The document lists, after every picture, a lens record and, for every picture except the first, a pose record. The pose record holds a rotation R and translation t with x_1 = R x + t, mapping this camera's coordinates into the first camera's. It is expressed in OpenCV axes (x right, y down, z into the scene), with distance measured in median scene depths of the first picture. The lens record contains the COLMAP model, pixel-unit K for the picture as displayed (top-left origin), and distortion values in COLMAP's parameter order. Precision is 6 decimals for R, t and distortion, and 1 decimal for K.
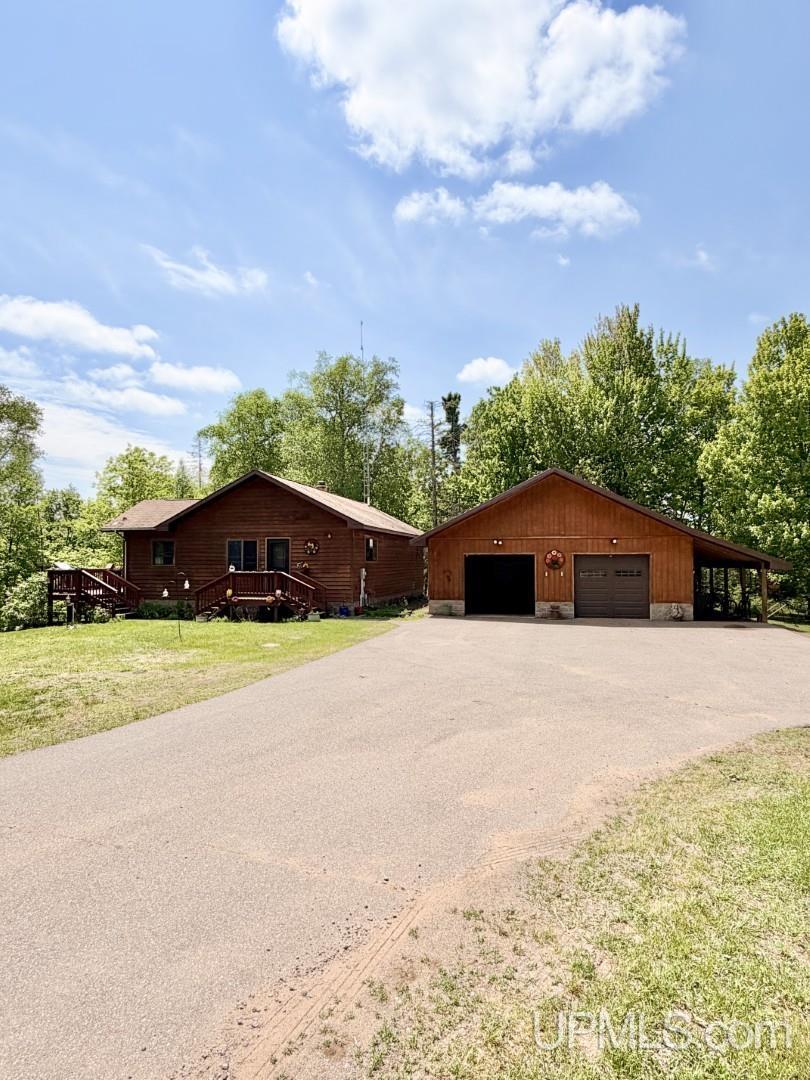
lens RADIAL K [[635.4, 0, 405.6], [0, 635.4, 546.6], [0, 0, 1]] dist [-0.000949, 0.000019]
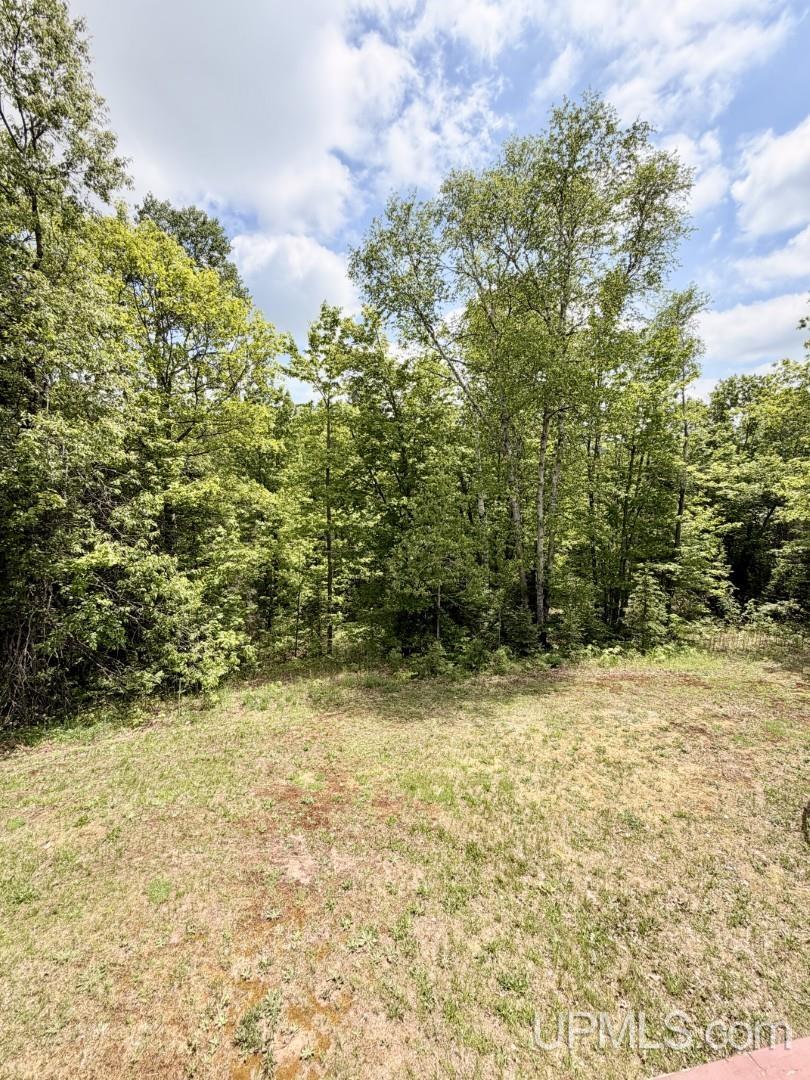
lens RADIAL K [[430.8, 0, 404.9], [0, 430.8, 542.3], [0, 0, 1]] dist [0.000969, 0.000178]
pose [[0.398994, 0.155439, -0.903683, -0.552125], [0.023058, 0.983515, 0.179351, 0.001720], [0.916663, -0.092397, 0.388833, 1.096090]]
